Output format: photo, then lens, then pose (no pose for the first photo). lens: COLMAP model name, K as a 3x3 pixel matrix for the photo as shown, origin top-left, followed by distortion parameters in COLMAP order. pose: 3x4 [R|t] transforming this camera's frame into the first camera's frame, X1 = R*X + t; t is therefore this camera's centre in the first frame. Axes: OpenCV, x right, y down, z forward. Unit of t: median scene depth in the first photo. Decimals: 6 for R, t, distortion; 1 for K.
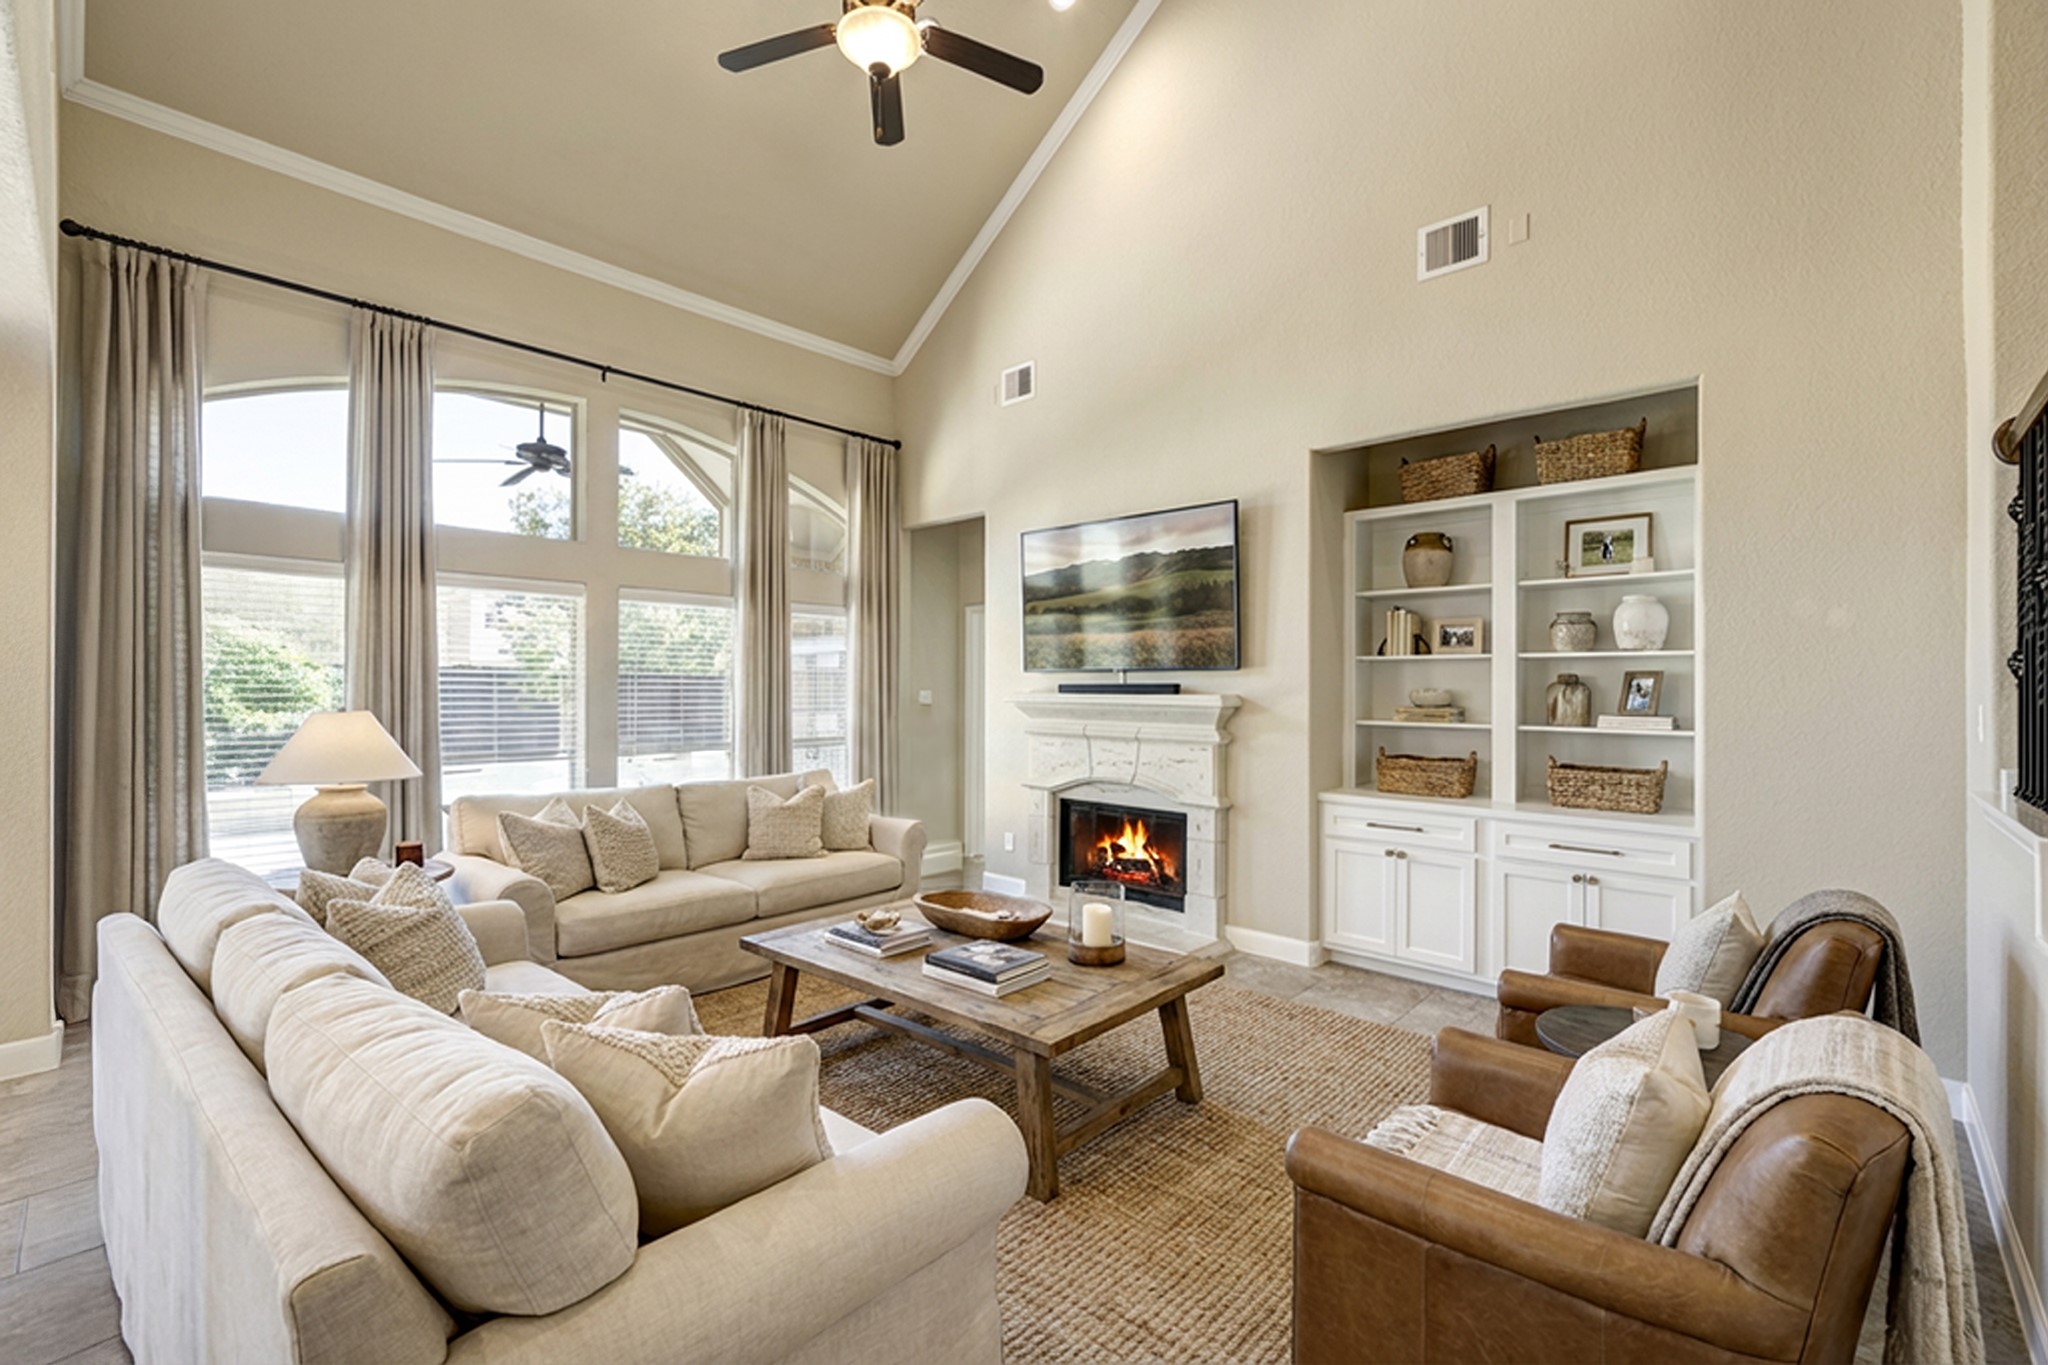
lens RADIAL K [[856.3, 0, 1024.0], [0, 856.3, 682.5], [0, 0, 1]] dist [0.000196, 0.000028]
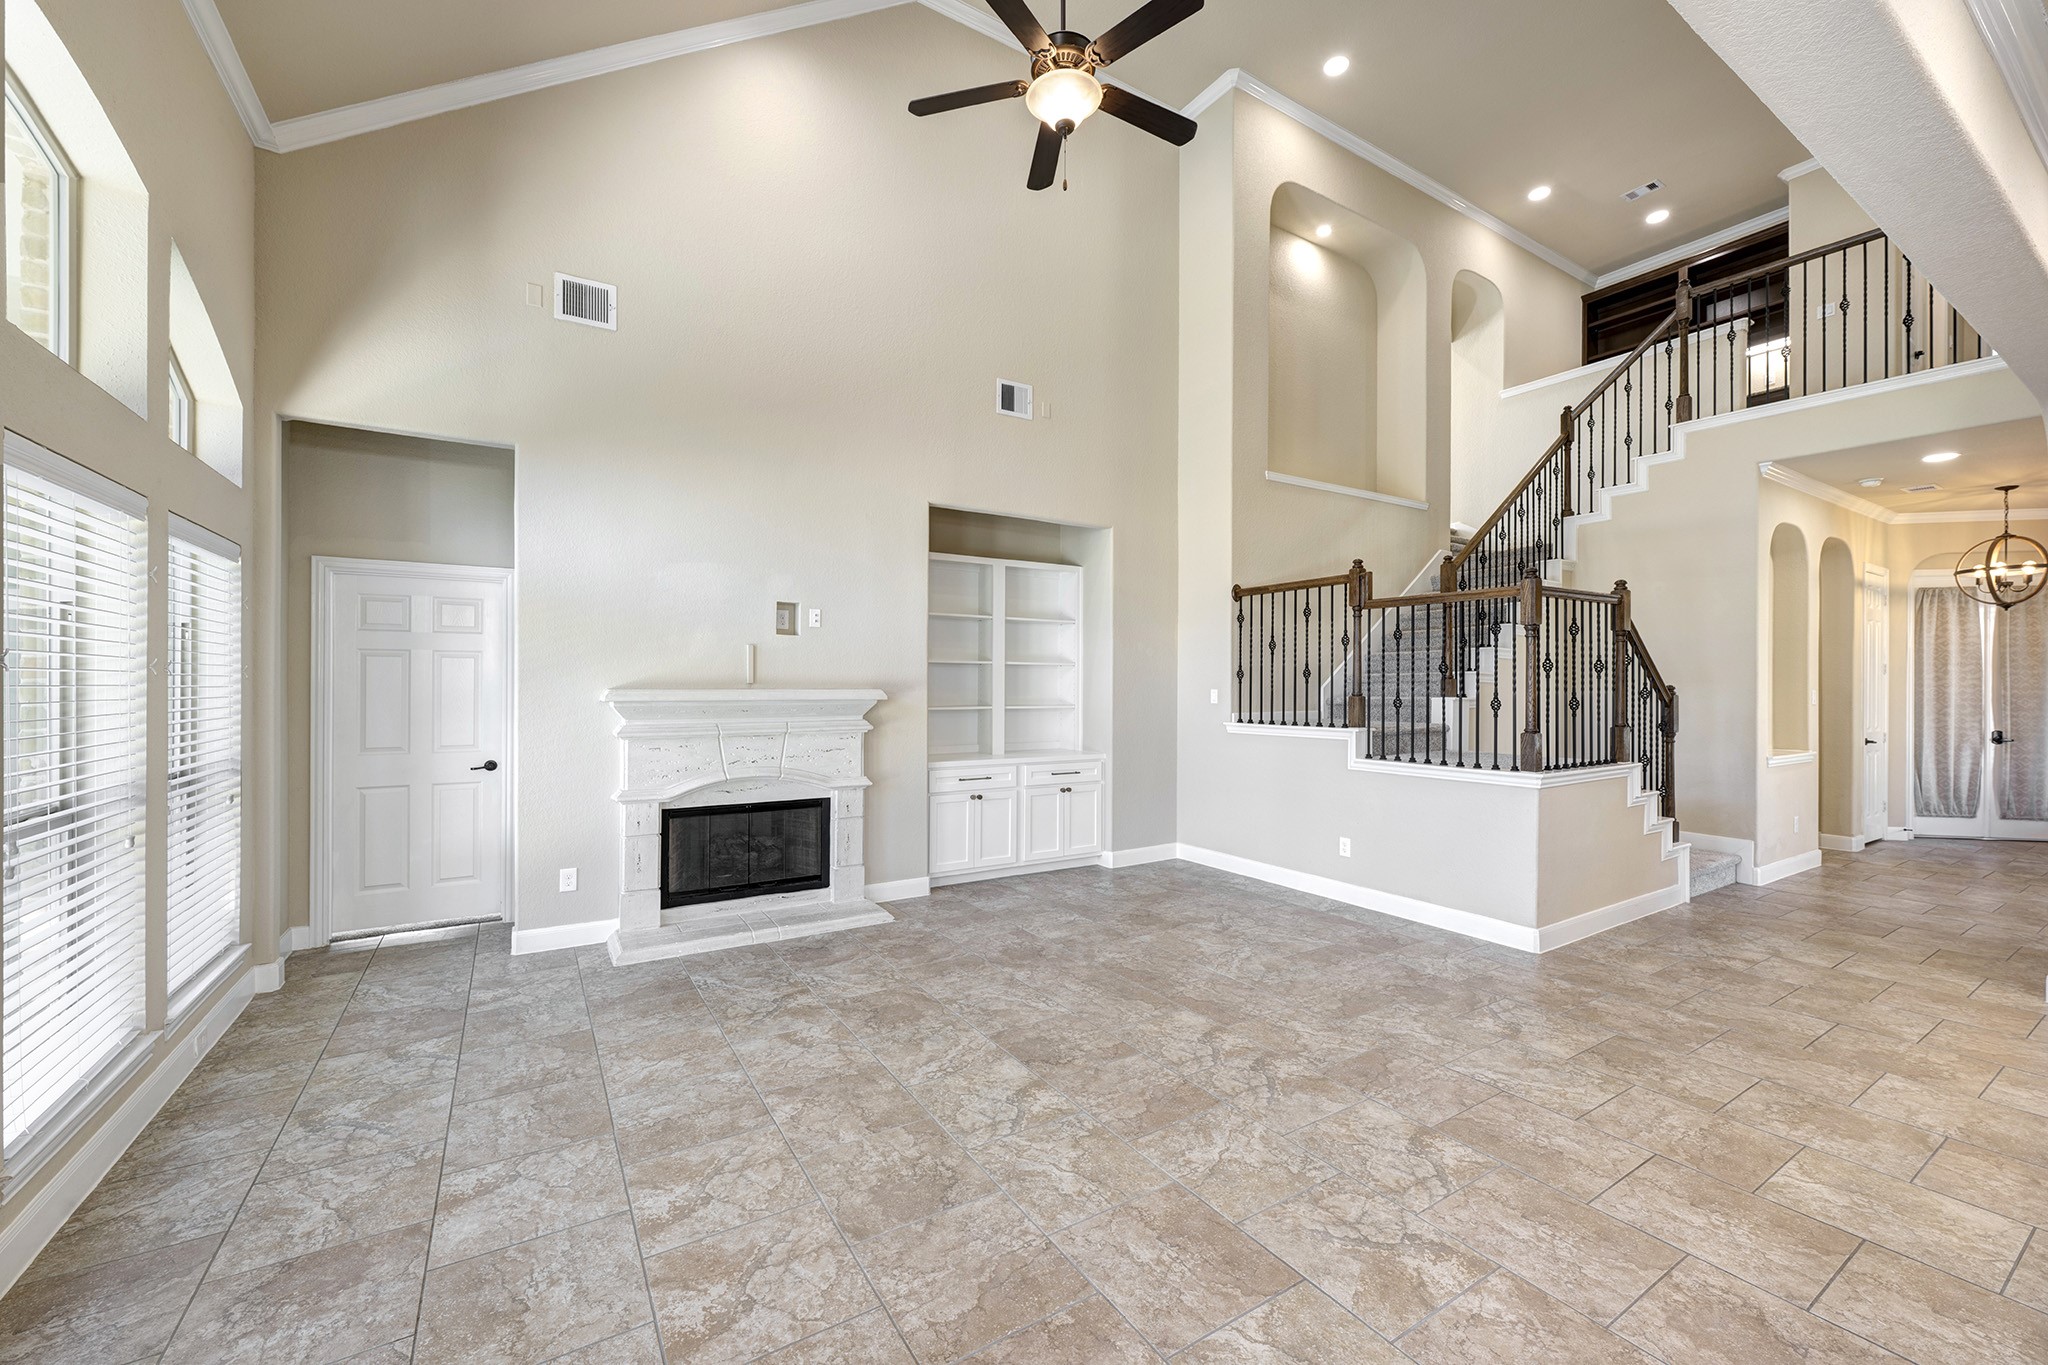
lens RADIAL K [[811.2, 0, 1024.0], [0, 811.2, 682.5], [0, 0, 1]] dist [-0.000186, -0.000016]
pose [[0.253429, -0.002510, 0.967351, -0.793189], [-0.007685, 0.999960, 0.004608, -0.002674], [-0.967323, -0.008602, 0.253400, 0.511627]]
